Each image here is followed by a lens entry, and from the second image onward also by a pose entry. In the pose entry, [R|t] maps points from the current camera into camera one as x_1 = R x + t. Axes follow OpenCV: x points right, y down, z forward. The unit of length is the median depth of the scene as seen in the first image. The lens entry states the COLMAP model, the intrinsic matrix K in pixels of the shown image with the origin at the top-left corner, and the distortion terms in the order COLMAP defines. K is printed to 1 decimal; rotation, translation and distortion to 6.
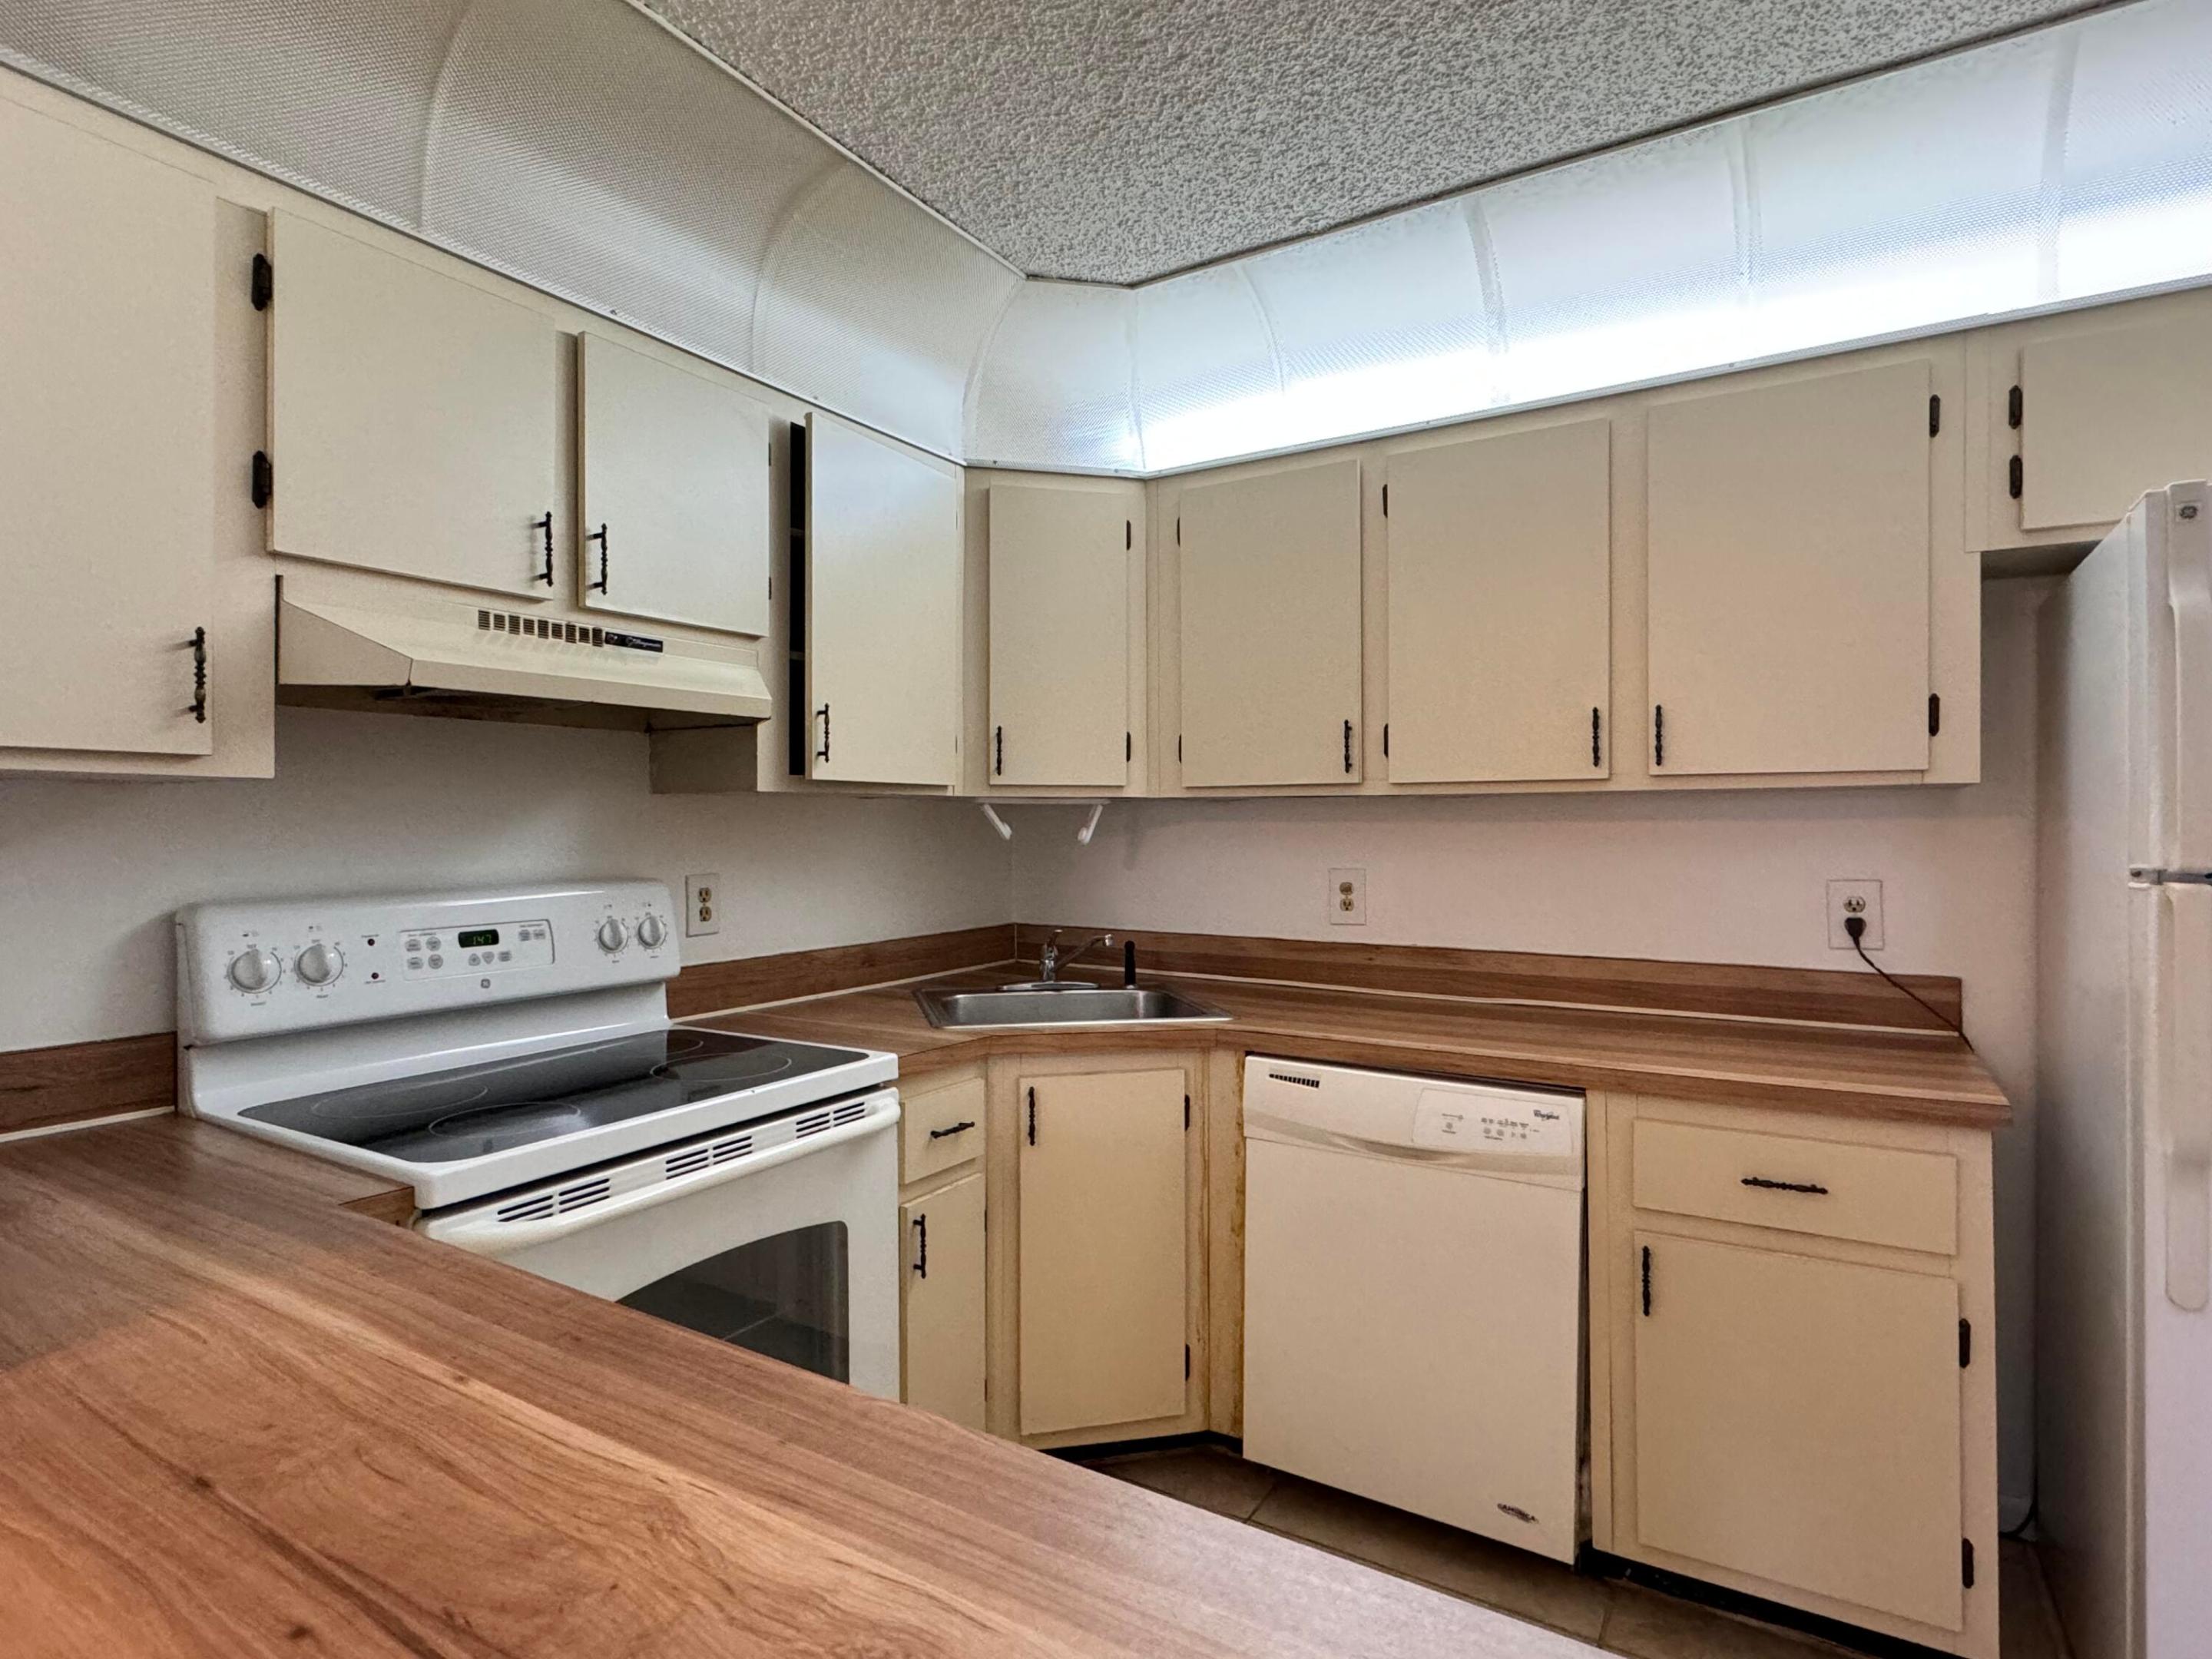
lens RADIAL K [[1141.9, 0, 1106.0], [0, 1141.9, 829.5], [0, 0, 1]] dist [-0.001419, -0.000515]
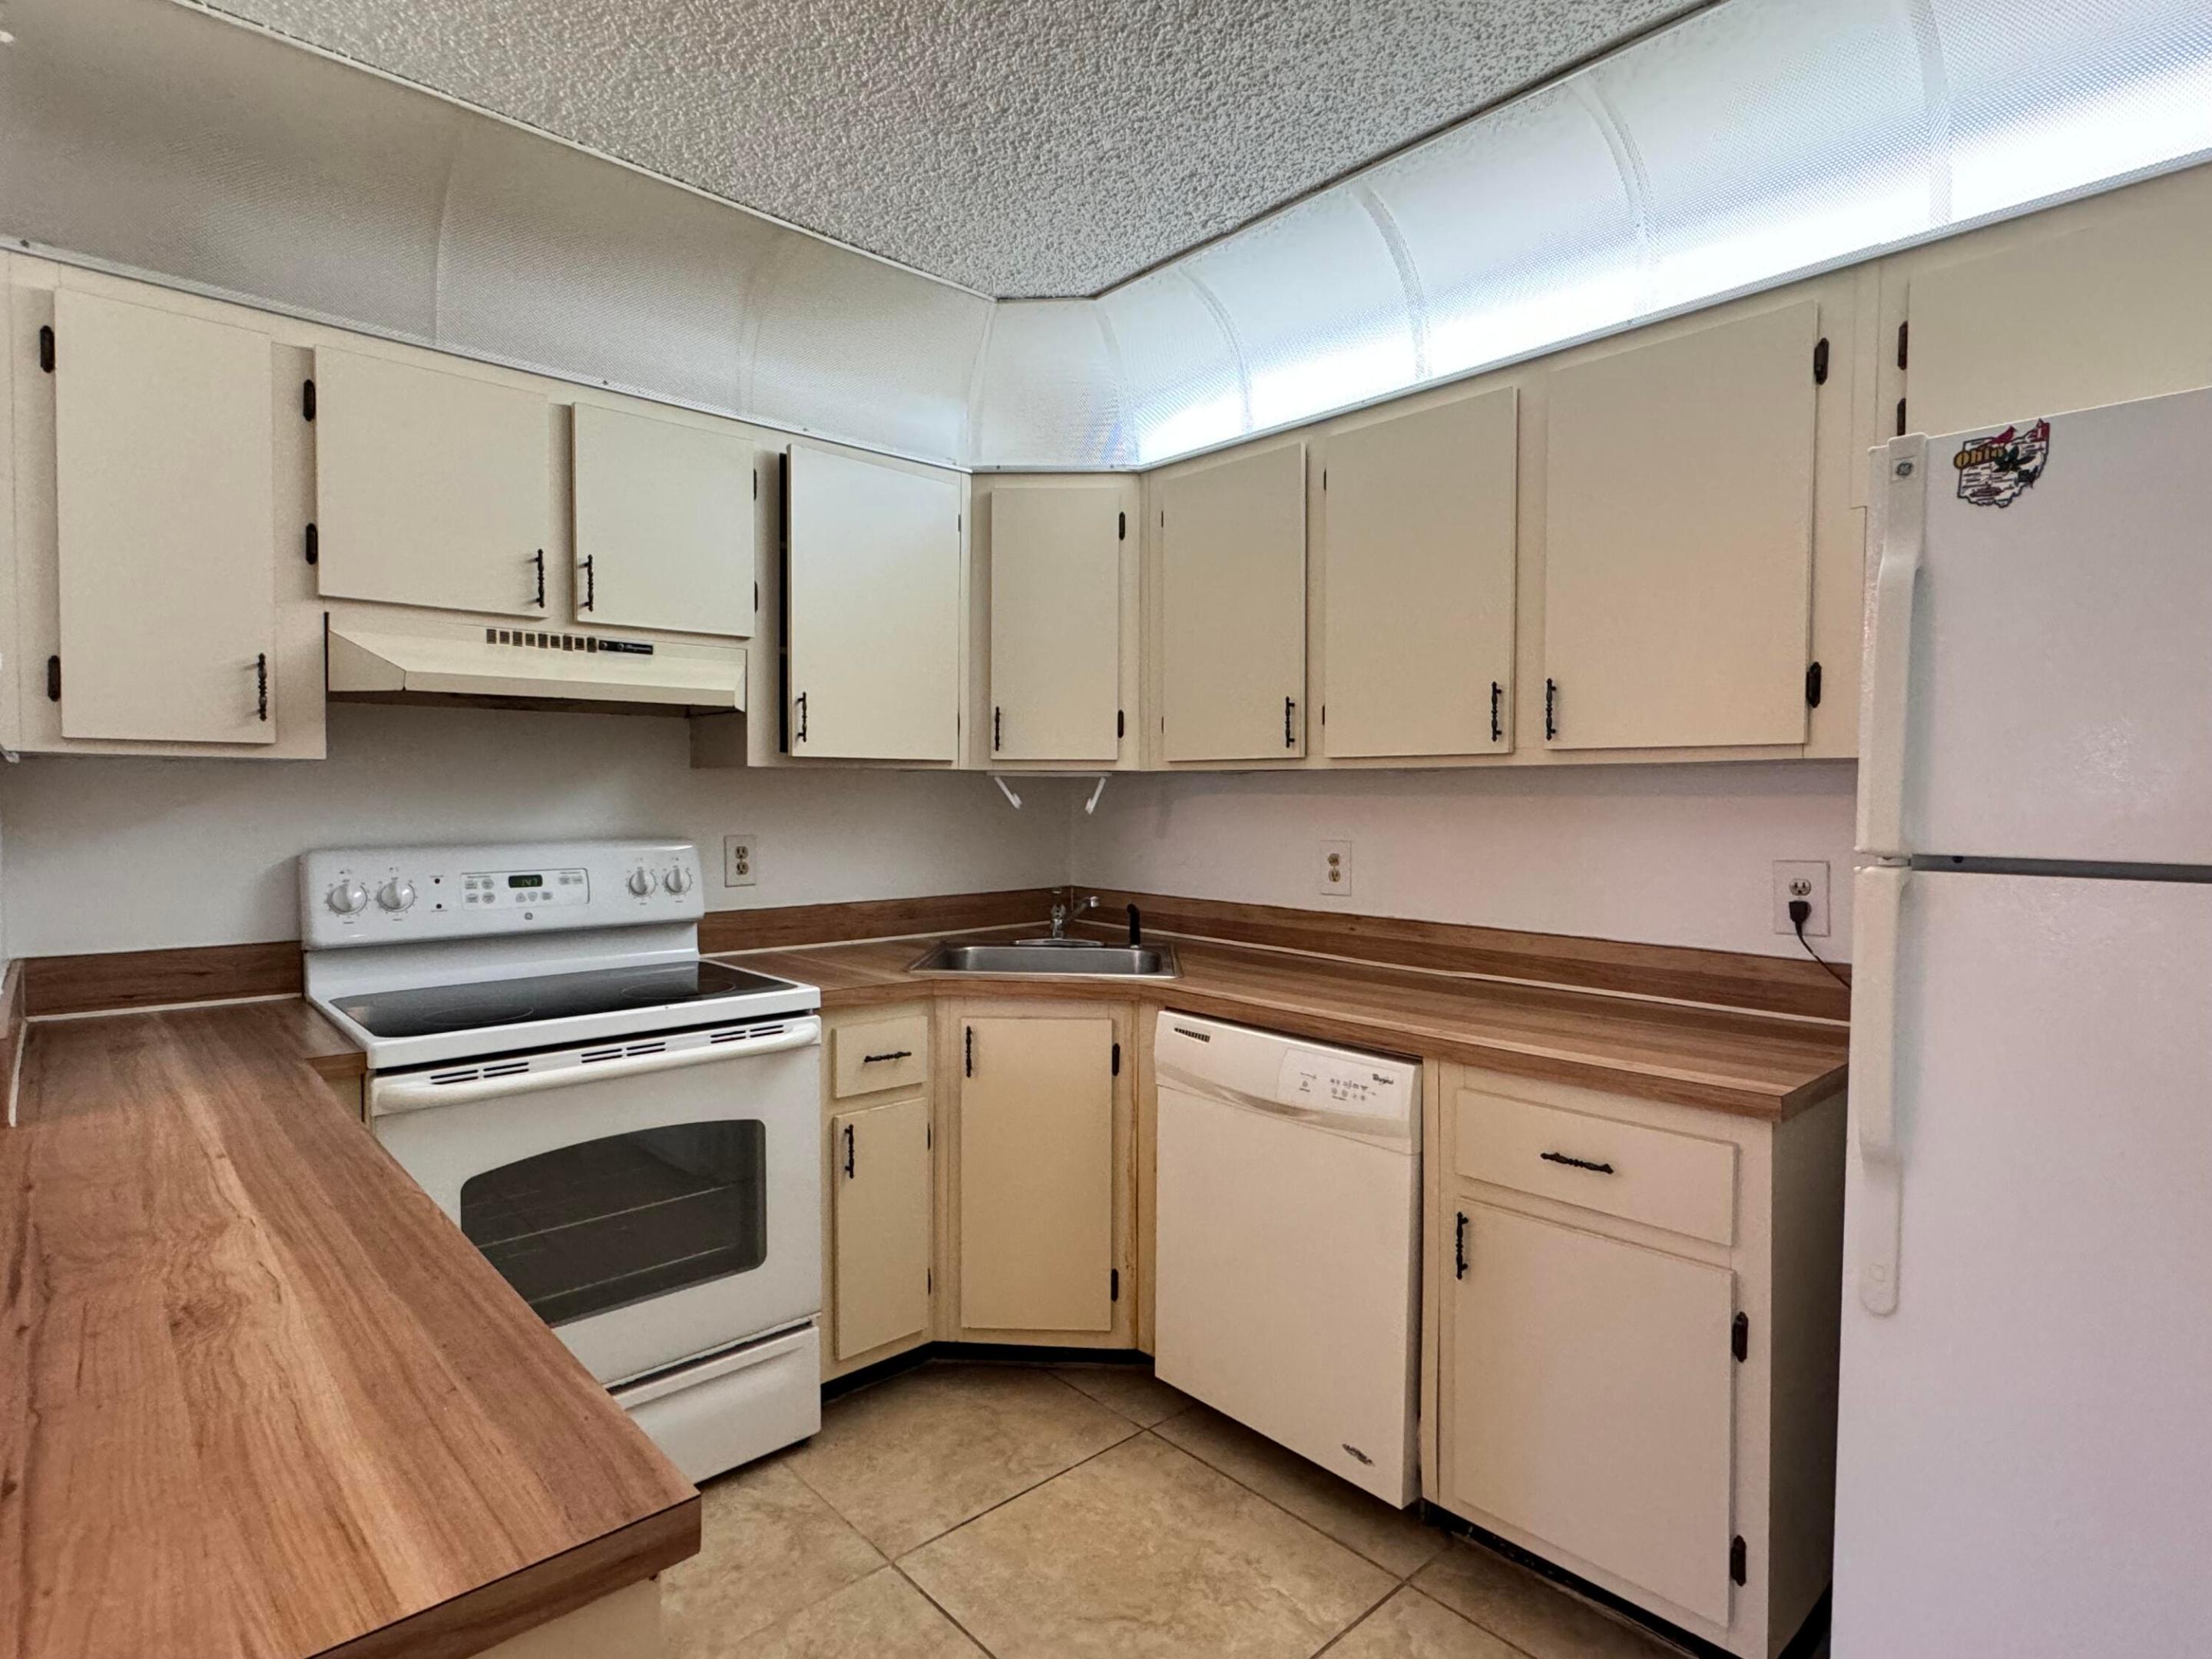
lens RADIAL K [[1141.9, 0, 1106.0], [0, 1141.9, 829.5], [0, 0, 1]] dist [-0.001419, -0.000515]
pose [[0.962205, 0.014542, -0.271937, 0.410893], [-0.007169, 0.999580, 0.028087, -0.003826], [0.272231, -0.025076, 0.961905, -0.058130]]
